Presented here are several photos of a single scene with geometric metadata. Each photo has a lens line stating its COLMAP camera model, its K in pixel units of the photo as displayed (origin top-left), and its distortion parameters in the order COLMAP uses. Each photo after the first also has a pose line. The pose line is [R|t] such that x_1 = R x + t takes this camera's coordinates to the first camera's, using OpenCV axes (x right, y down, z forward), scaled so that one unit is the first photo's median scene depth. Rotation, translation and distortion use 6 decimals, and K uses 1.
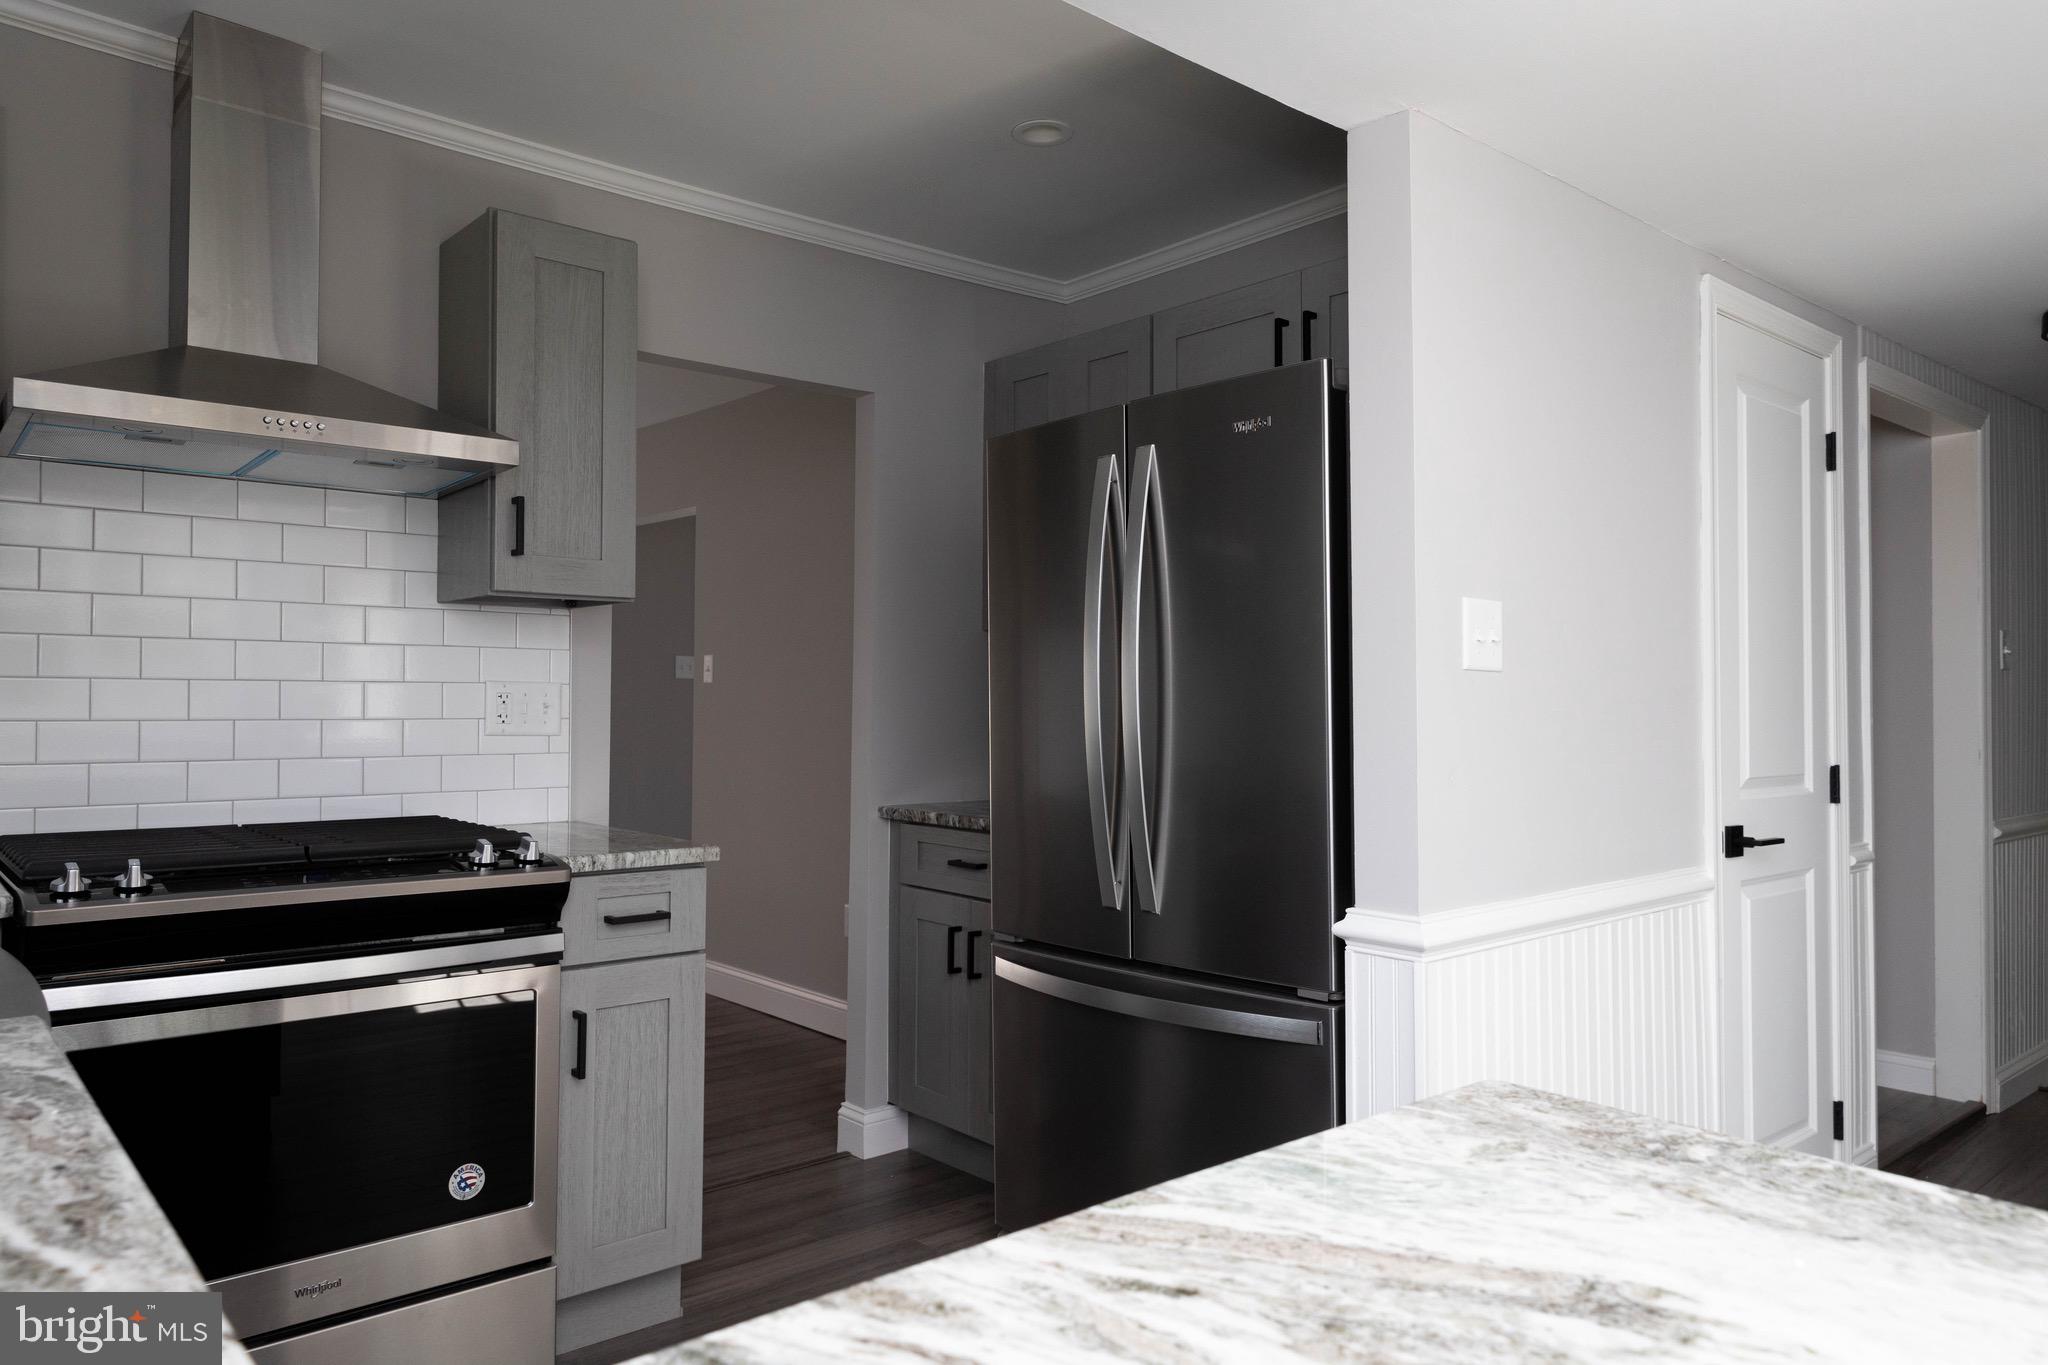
lens RADIAL K [[1371.8, 0, 1023.0], [0, 1371.8, 686.1], [0, 0, 1]] dist [0.015210, -0.005194]
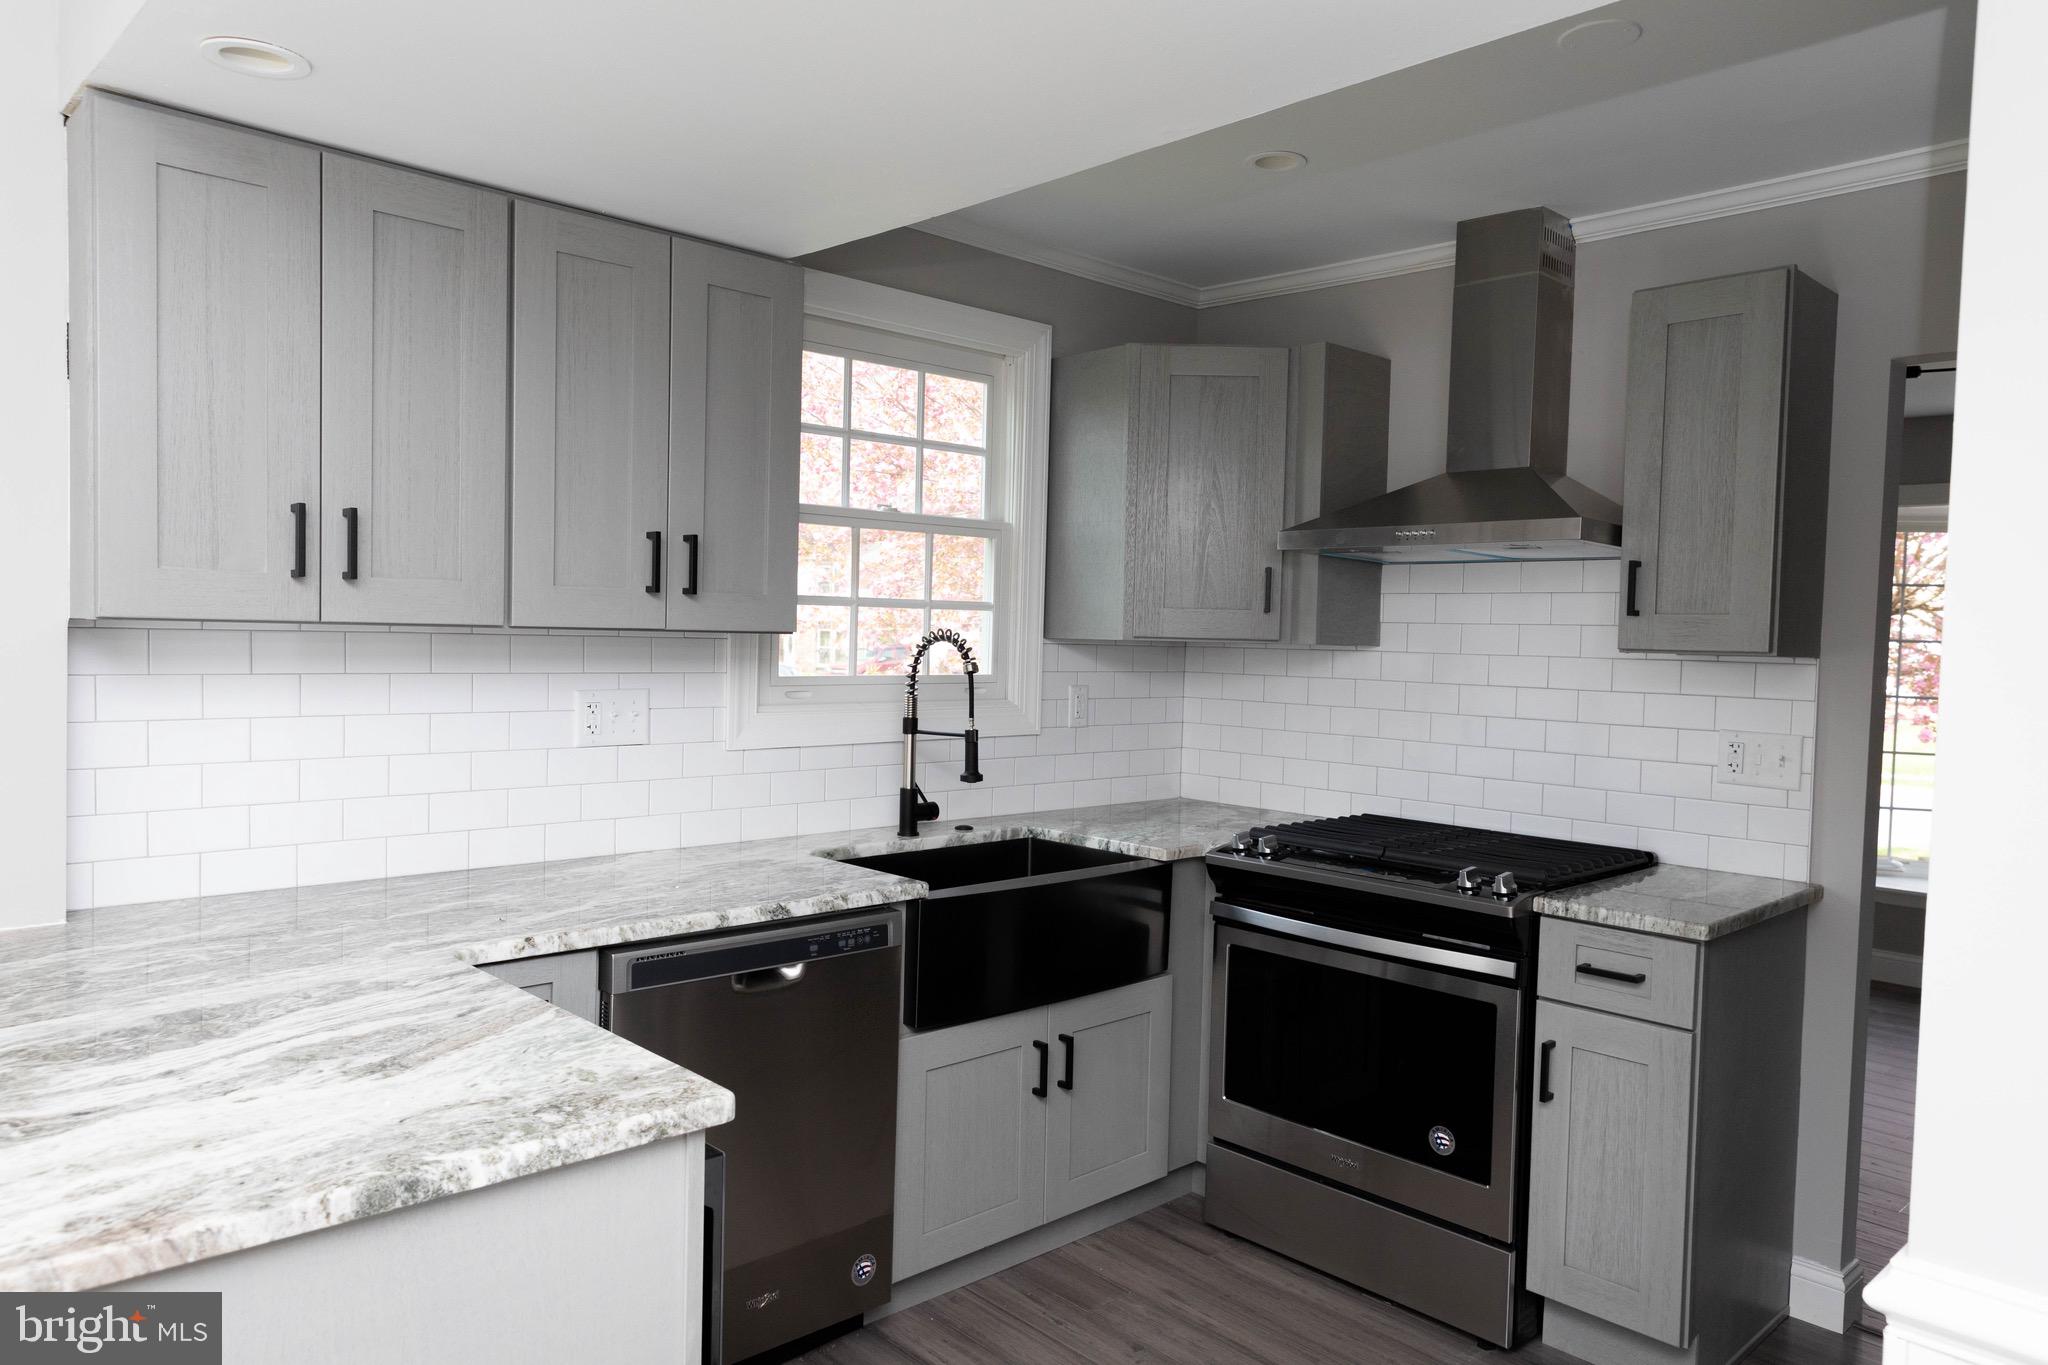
lens RADIAL K [[1371.8, 0, 1018.3], [0, 1371.8, 685.3], [0, 0, 1]] dist [0.015210, -0.005194]
pose [[0.040147, 0.031430, -0.998699, 0.788039], [-0.014183, 0.999422, 0.030882, -0.078777], [0.999093, 0.012925, 0.040569, 0.561052]]
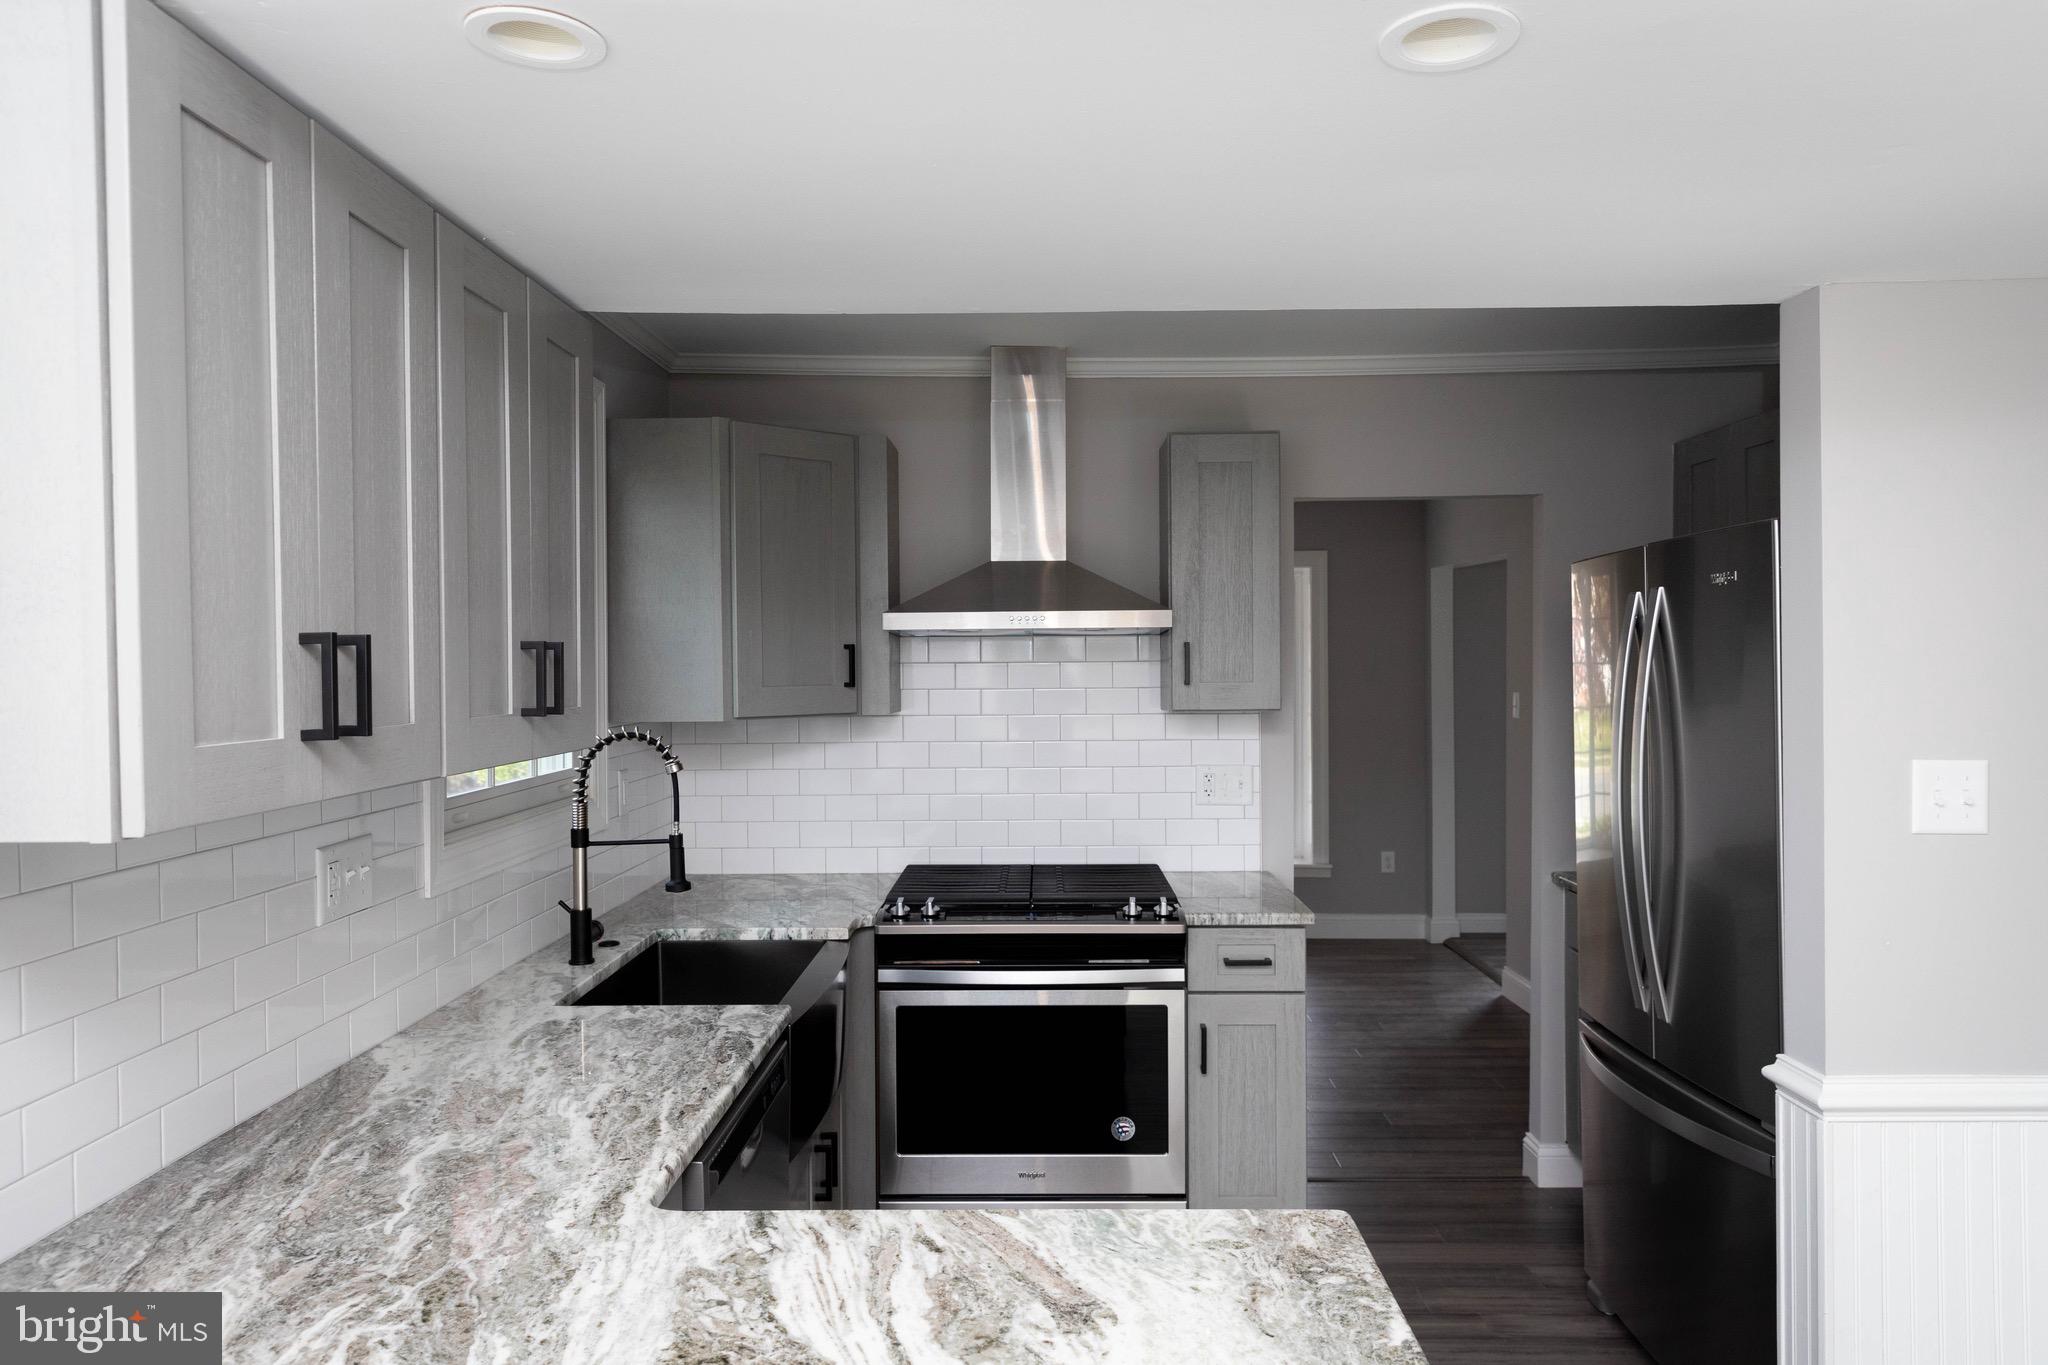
lens RADIAL K [[1371.8, 0, 1013.6], [0, 1371.8, 682.2], [0, 0, 1]] dist [0.015210, -0.005194]
pose [[0.741604, -0.001860, -0.670836, 0.495223], [0.021618, 0.999543, 0.021128, -0.151963], [0.670490, -0.030171, 0.741305, -0.156849]]
